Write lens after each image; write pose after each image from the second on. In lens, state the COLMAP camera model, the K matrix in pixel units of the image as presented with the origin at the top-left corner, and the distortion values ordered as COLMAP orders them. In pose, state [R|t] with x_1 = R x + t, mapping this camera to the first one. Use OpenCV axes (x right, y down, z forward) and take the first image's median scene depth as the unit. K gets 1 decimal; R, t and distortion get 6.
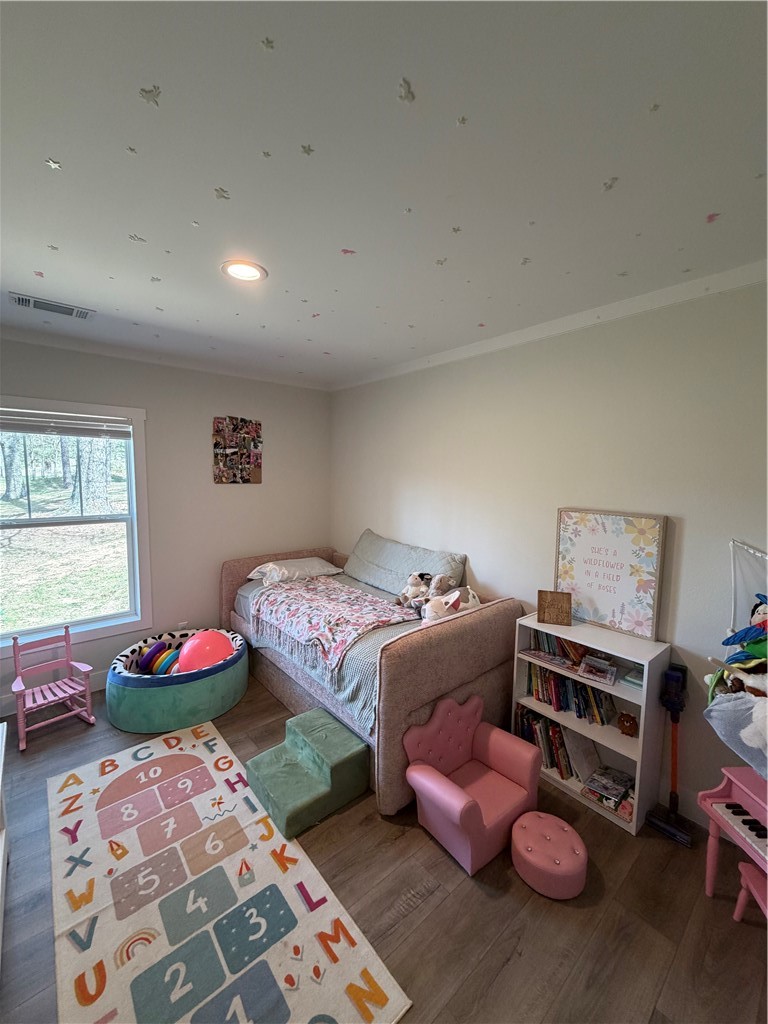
lens RADIAL K [[405.8, 0, 383.5], [0, 405.8, 510.1], [0, 0, 1]] dist [-0.001853, 0.000141]
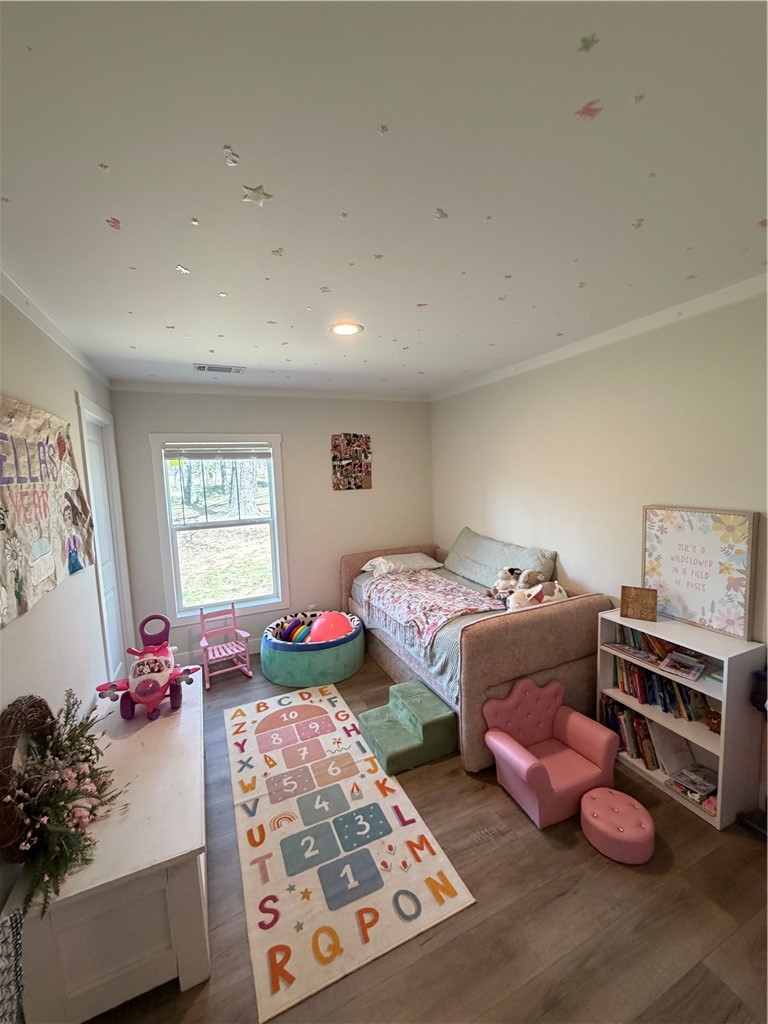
lens RADIAL K [[405.8, 0, 383.3], [0, 405.8, 510.3], [0, 0, 1]] dist [-0.001853, 0.000141]
pose [[0.957810, -0.020395, -0.286679, 0.108295], [0.022458, 0.999740, 0.003909, -0.013442], [0.286525, -0.010182, 0.958019, -0.173515]]
